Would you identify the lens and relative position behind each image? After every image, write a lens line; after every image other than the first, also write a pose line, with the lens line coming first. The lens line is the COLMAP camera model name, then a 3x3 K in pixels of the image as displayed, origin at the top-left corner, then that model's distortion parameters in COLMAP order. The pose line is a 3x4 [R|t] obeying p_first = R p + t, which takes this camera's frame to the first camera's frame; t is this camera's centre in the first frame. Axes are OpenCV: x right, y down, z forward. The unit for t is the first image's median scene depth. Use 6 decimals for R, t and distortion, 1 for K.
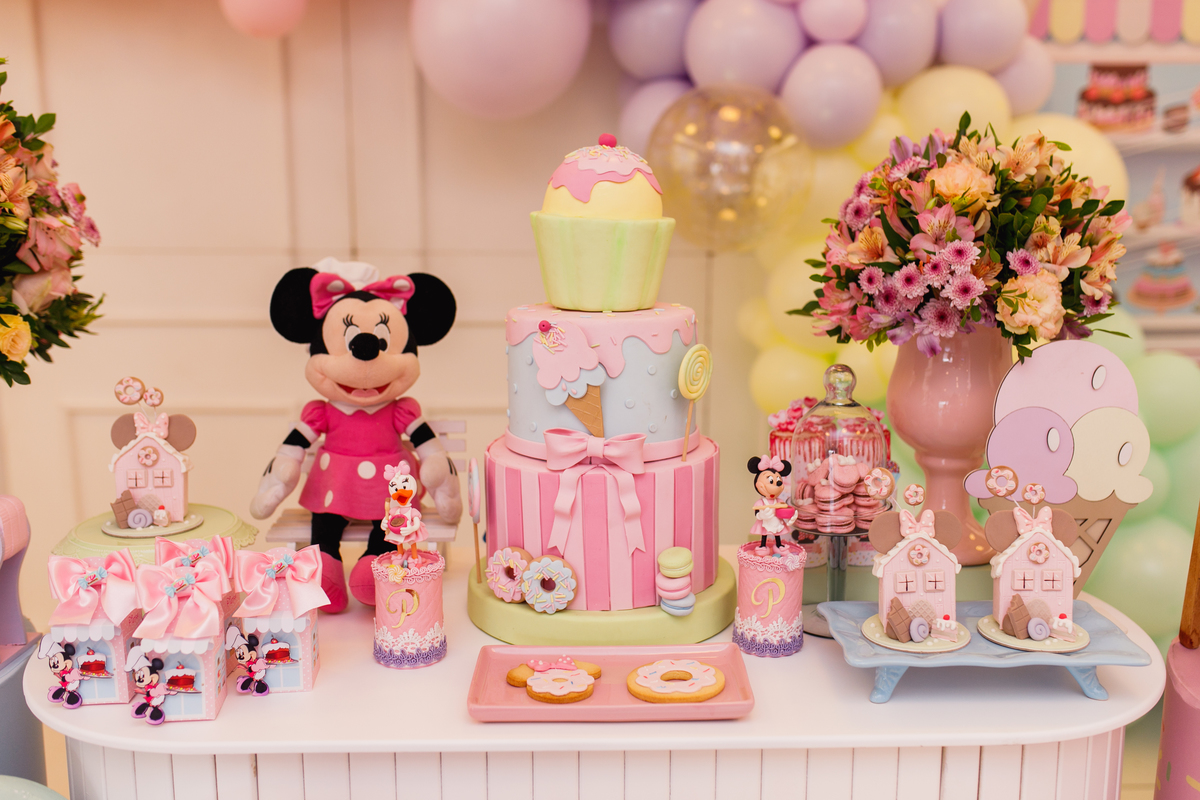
lens RADIAL K [[1166.3, 0, 610.6], [0, 1166.3, 409.9], [0, 0, 1]] dist [0.008428, 0.000000]
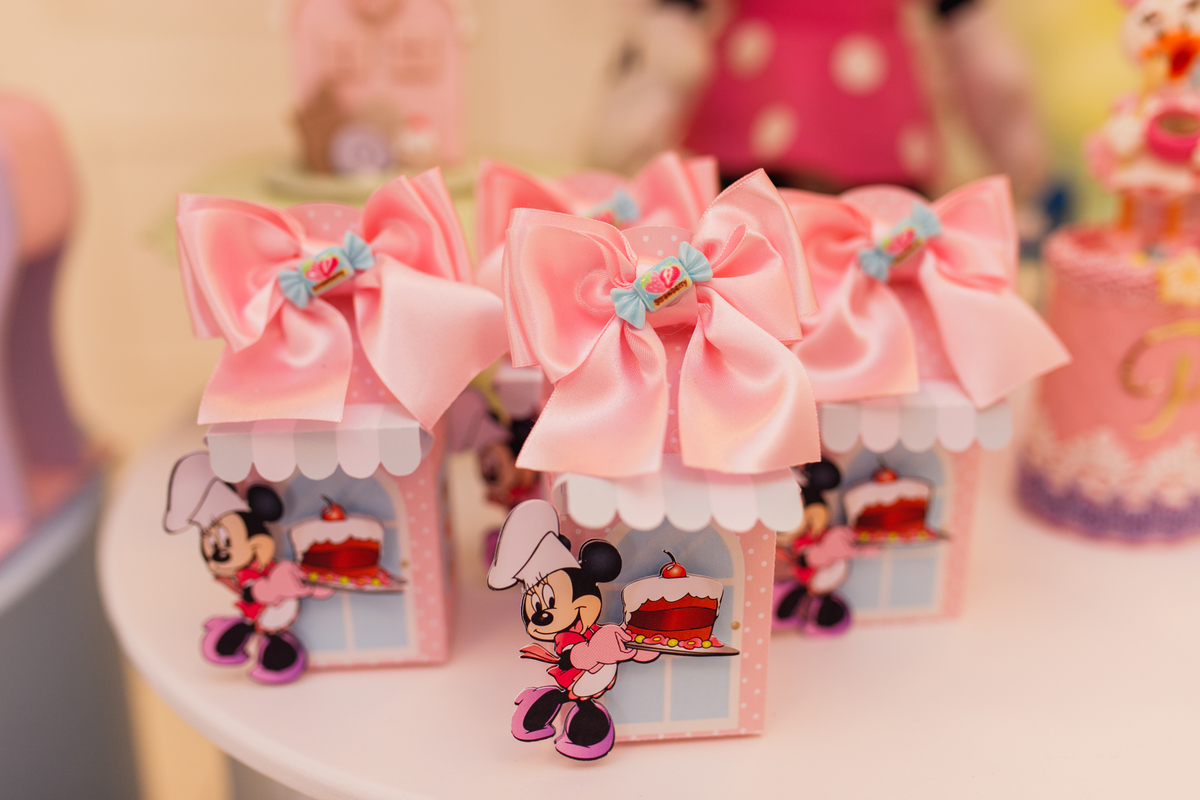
lens RADIAL K [[1166.3, 0, 595.3], [0, 1166.3, 396.4], [0, 0, 1]] dist [0.008428, 0.000000]
pose [[0.999982, 0.002246, -0.005528, -0.364121], [-0.001350, 0.987582, 0.157096, 0.125502], [0.005813, -0.157086, 0.987568, 0.683114]]
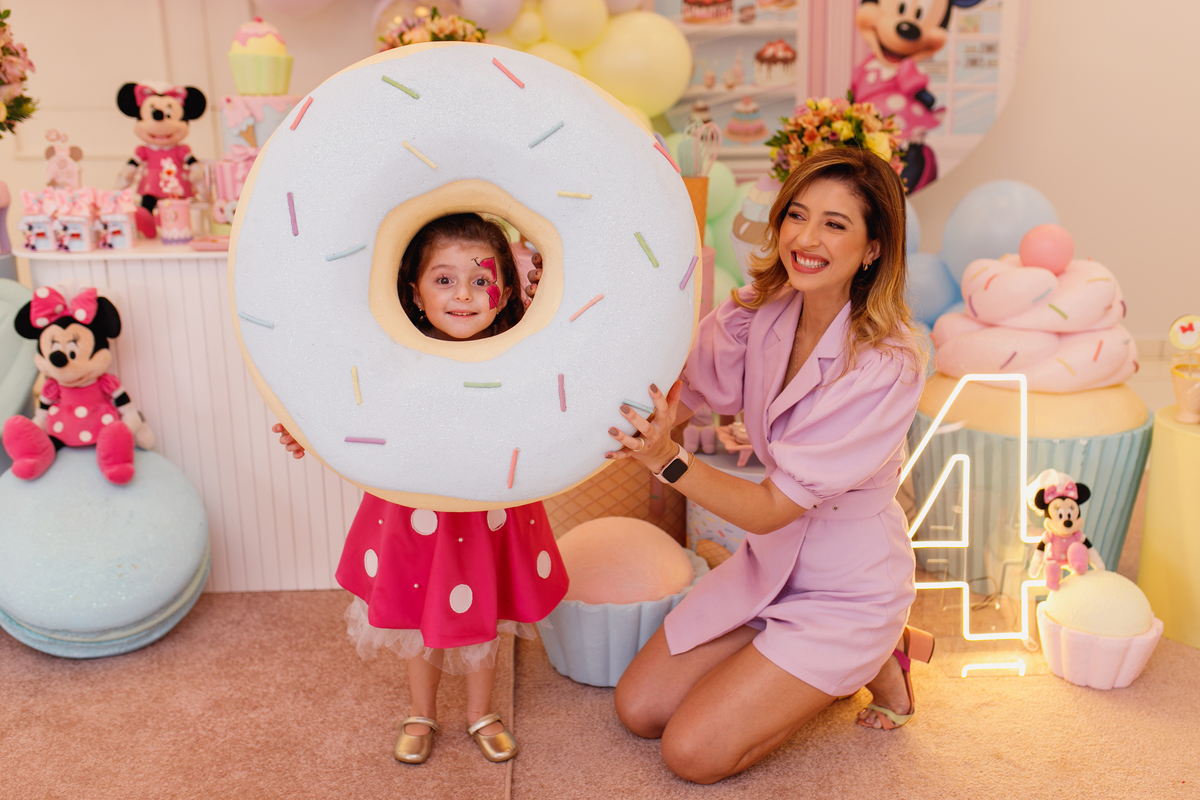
lens RADIAL K [[1166.3, 0, 622.8], [0, 1166.3, 429.7], [0, 0, 1]] dist [0.008428, 0.000000]
pose [[0.999392, -0.018929, 0.029279, 0.705565], [0.016359, 0.996191, 0.085645, 0.431517], [-0.030788, -0.085113, 0.995895, -1.530998]]
